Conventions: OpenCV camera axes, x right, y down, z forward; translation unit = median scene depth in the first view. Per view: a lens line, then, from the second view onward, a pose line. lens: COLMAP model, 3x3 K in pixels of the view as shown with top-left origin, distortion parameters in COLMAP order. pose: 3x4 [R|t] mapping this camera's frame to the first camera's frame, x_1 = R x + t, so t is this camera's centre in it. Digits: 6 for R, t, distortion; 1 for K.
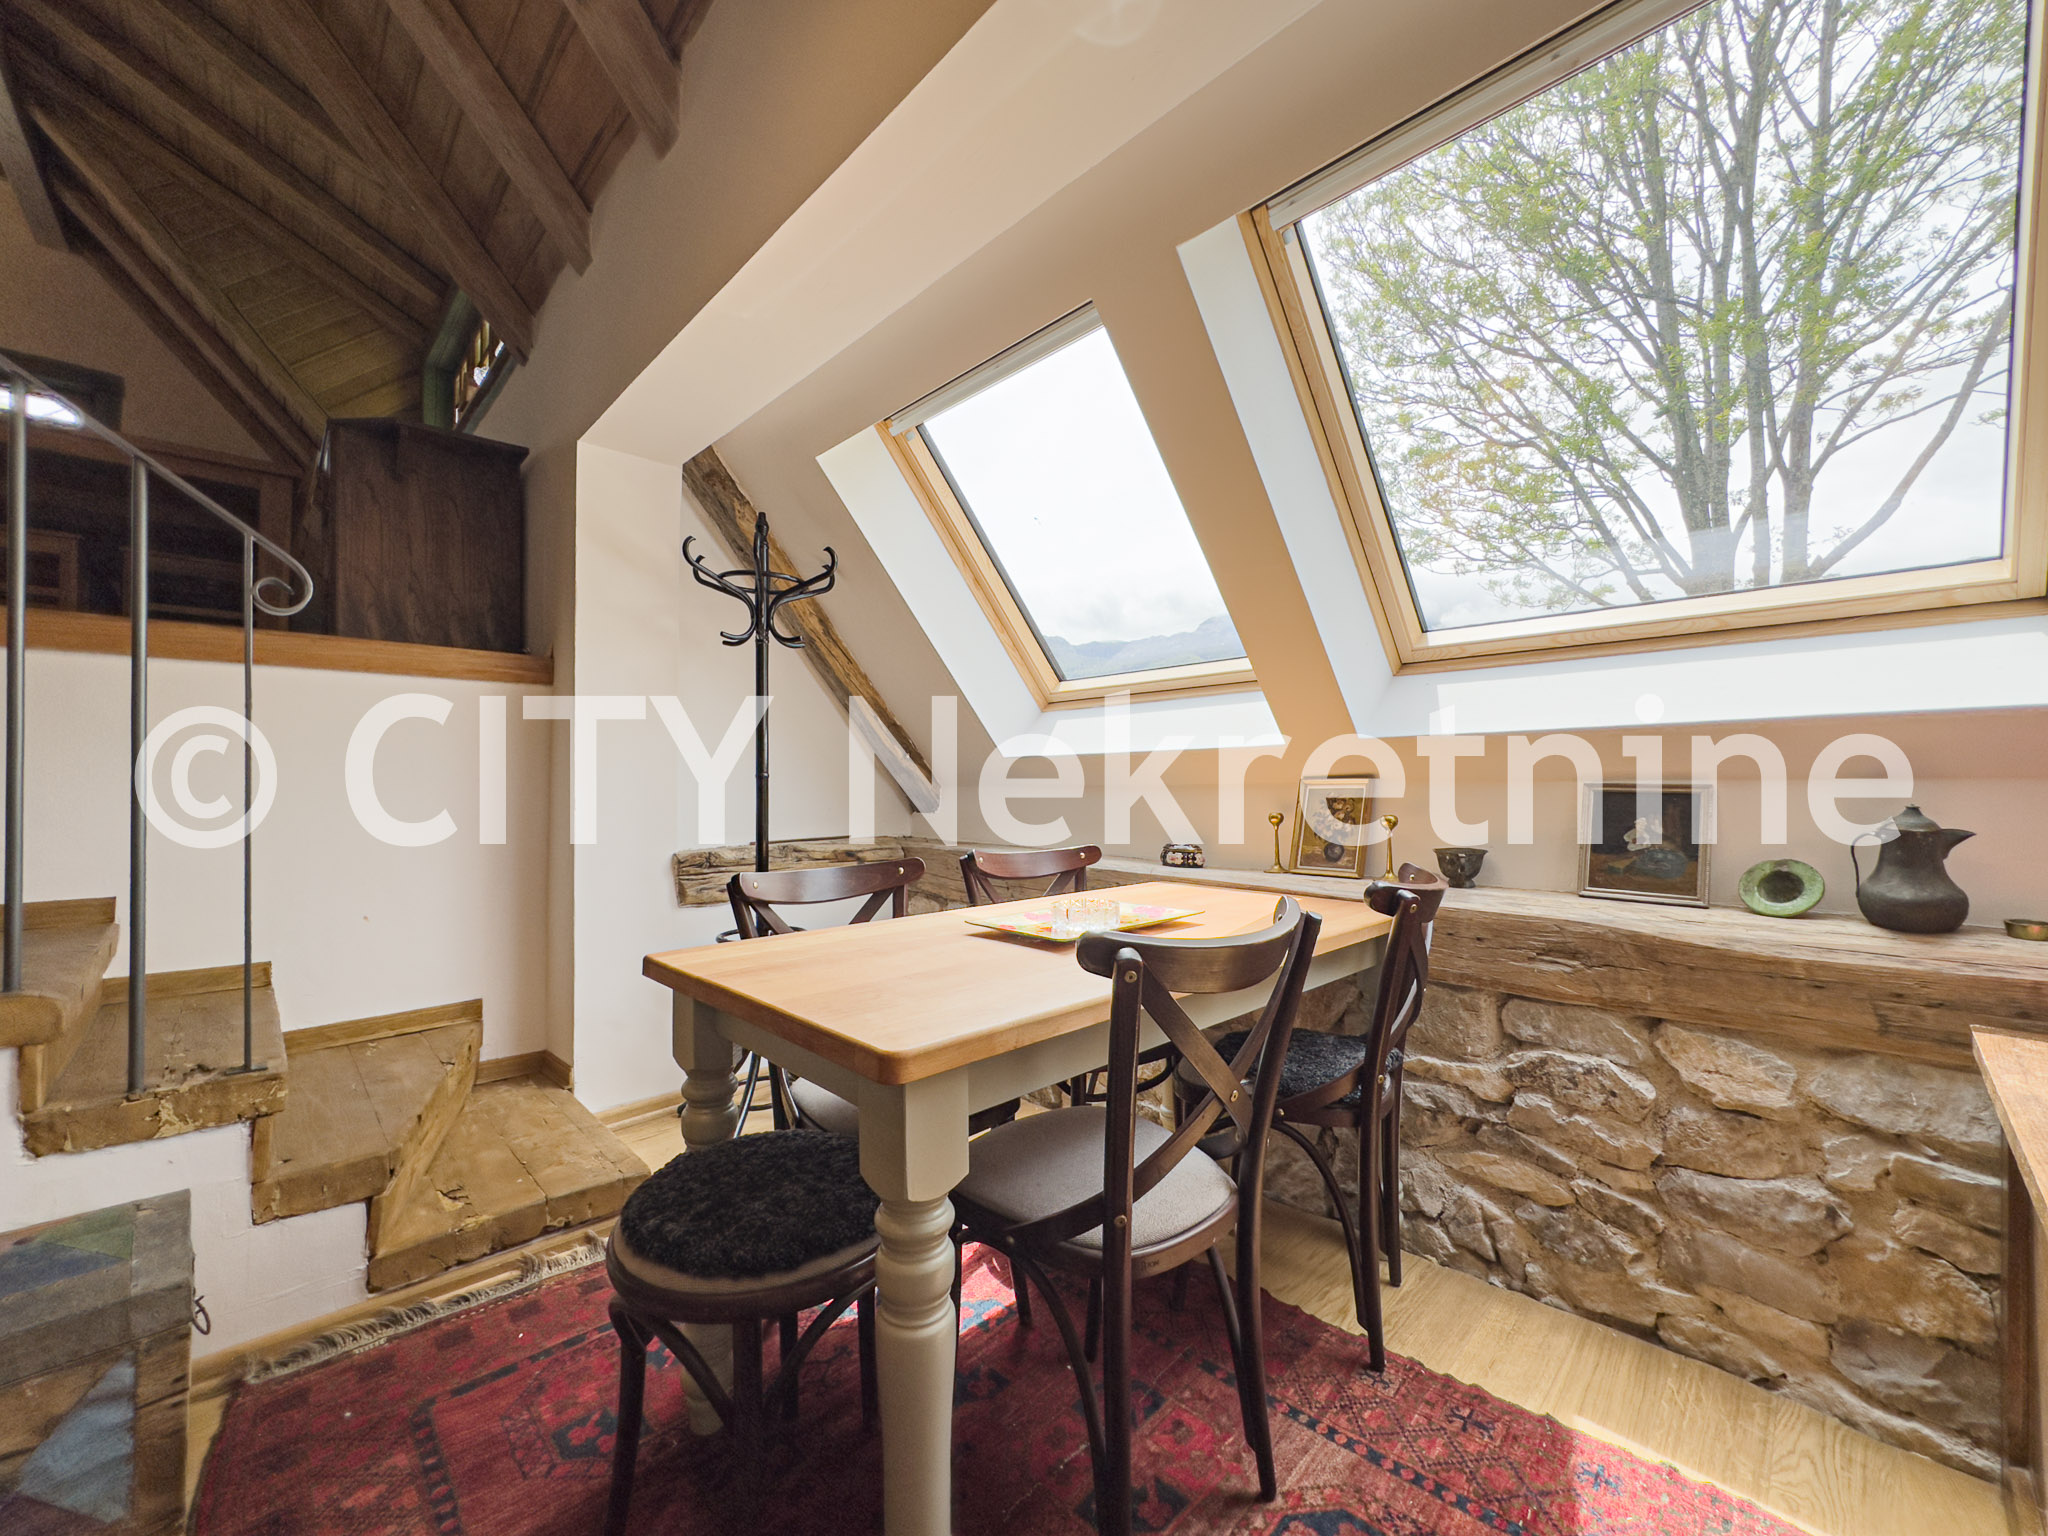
lens RADIAL K [[825.6, 0, 1027.5], [0, 825.6, 773.1], [0, 0, 1]] dist [-0.007782, 0.002004]
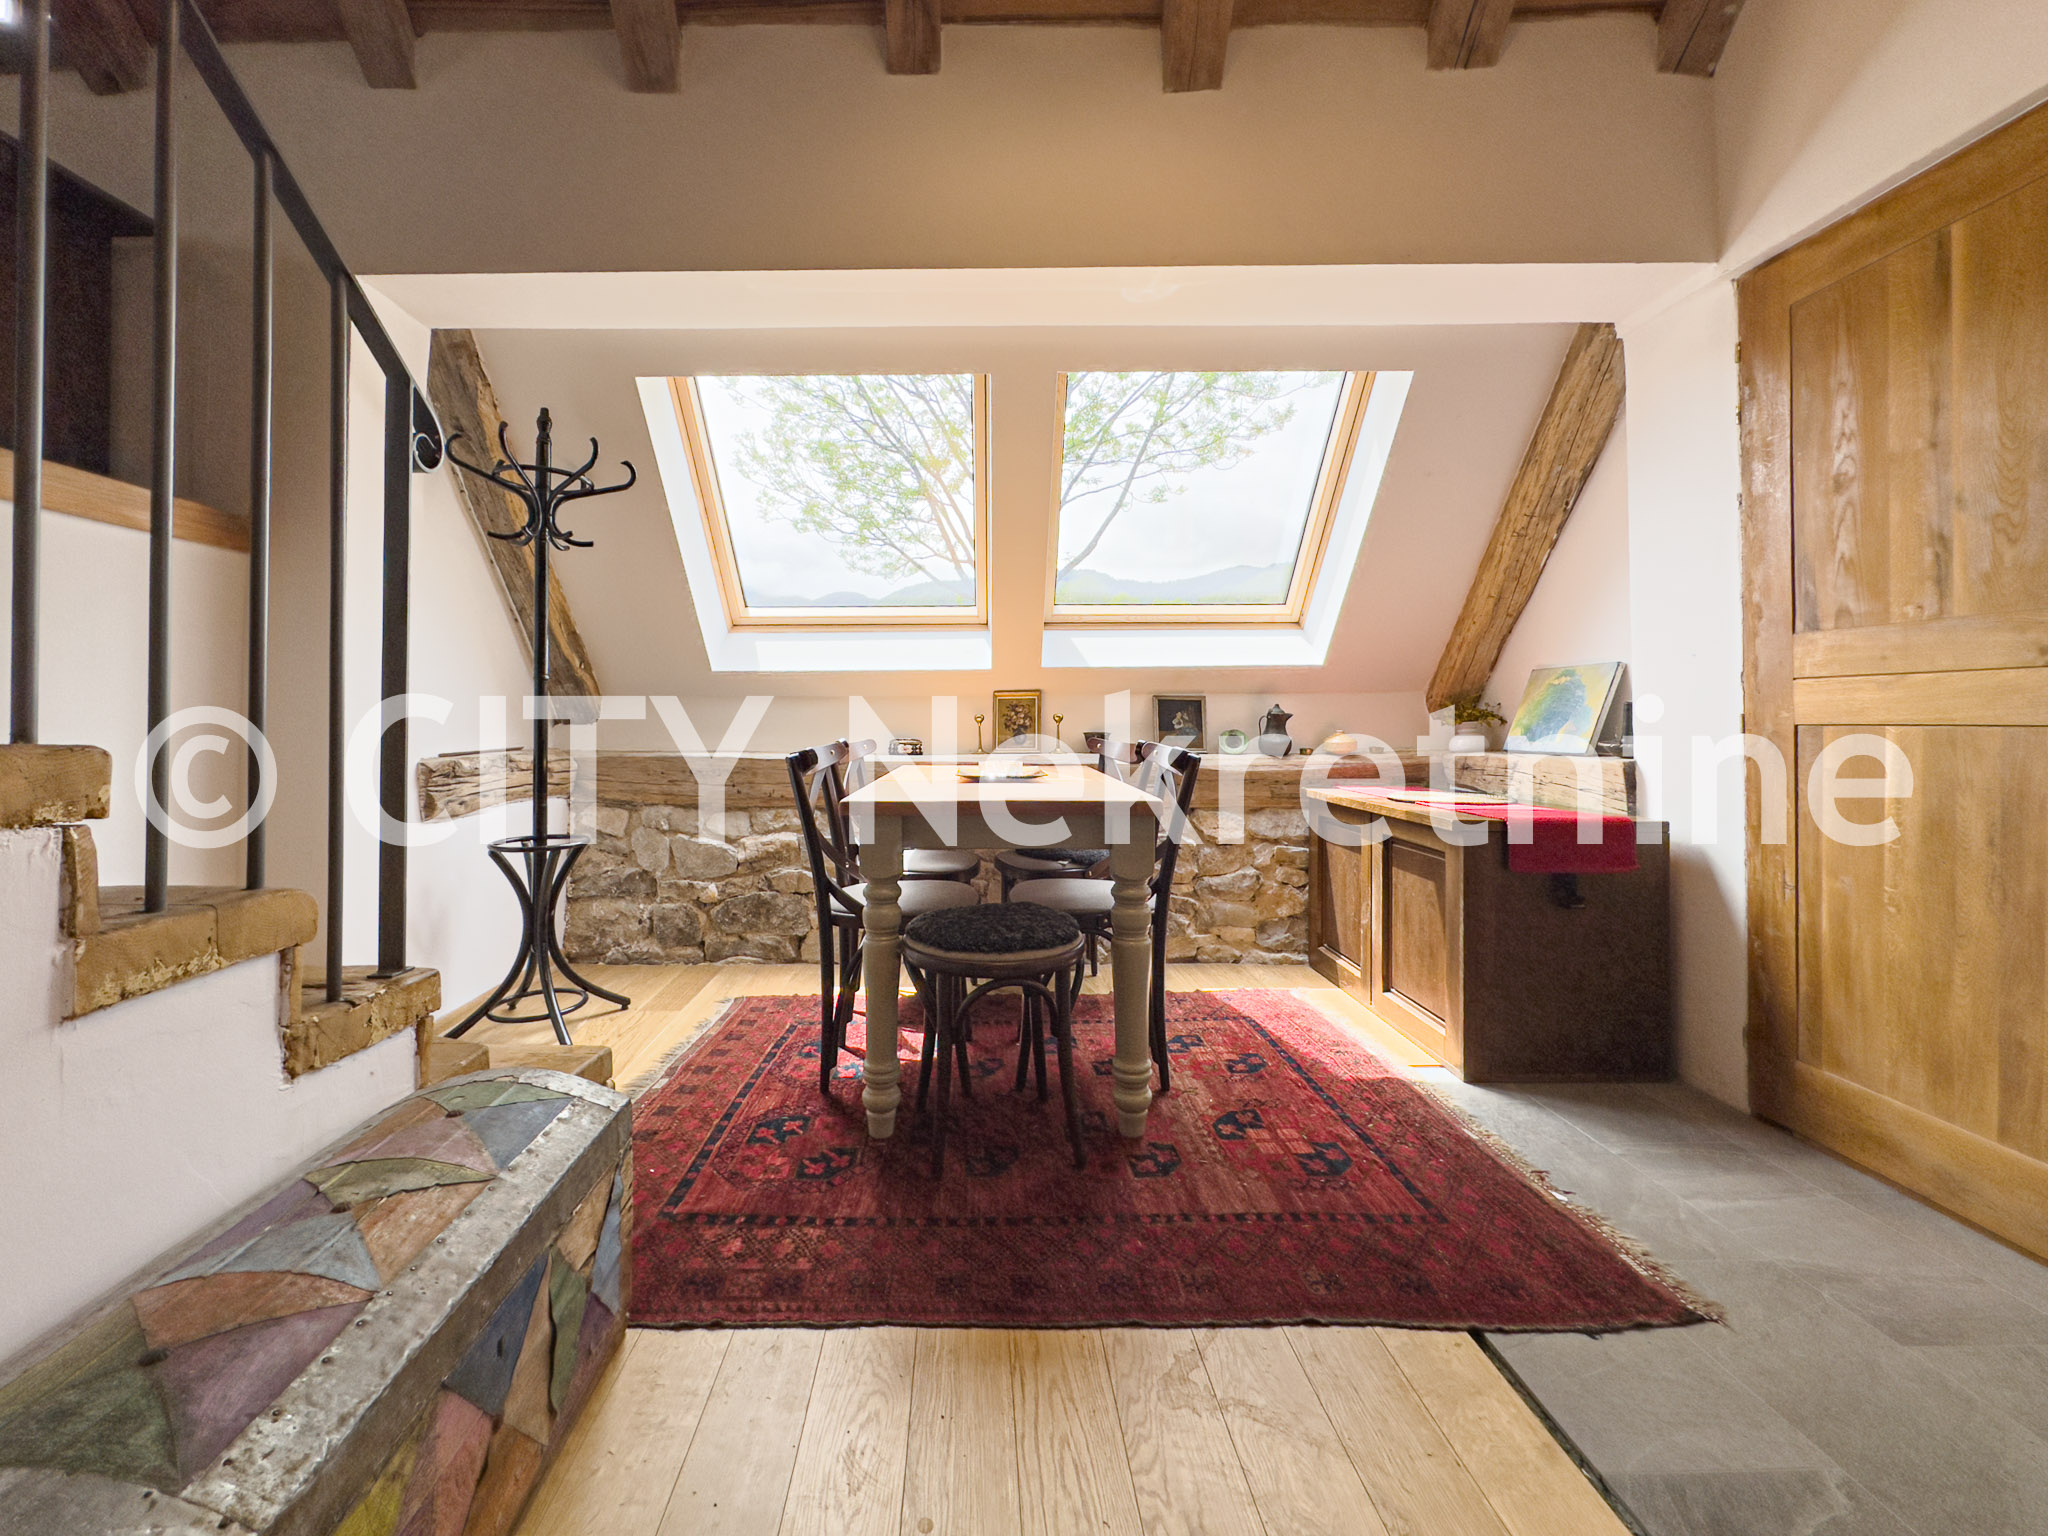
lens RADIAL K [[825.6, 0, 979.3], [0, 825.6, 716.5], [0, 0, 1]] dist [-0.007782, 0.002004]
pose [[0.708836, 0.004960, 0.705356, -1.200982], [-0.009610, 0.999950, 0.002625, 0.075739], [-0.705308, -0.008639, 0.708848, -0.098263]]
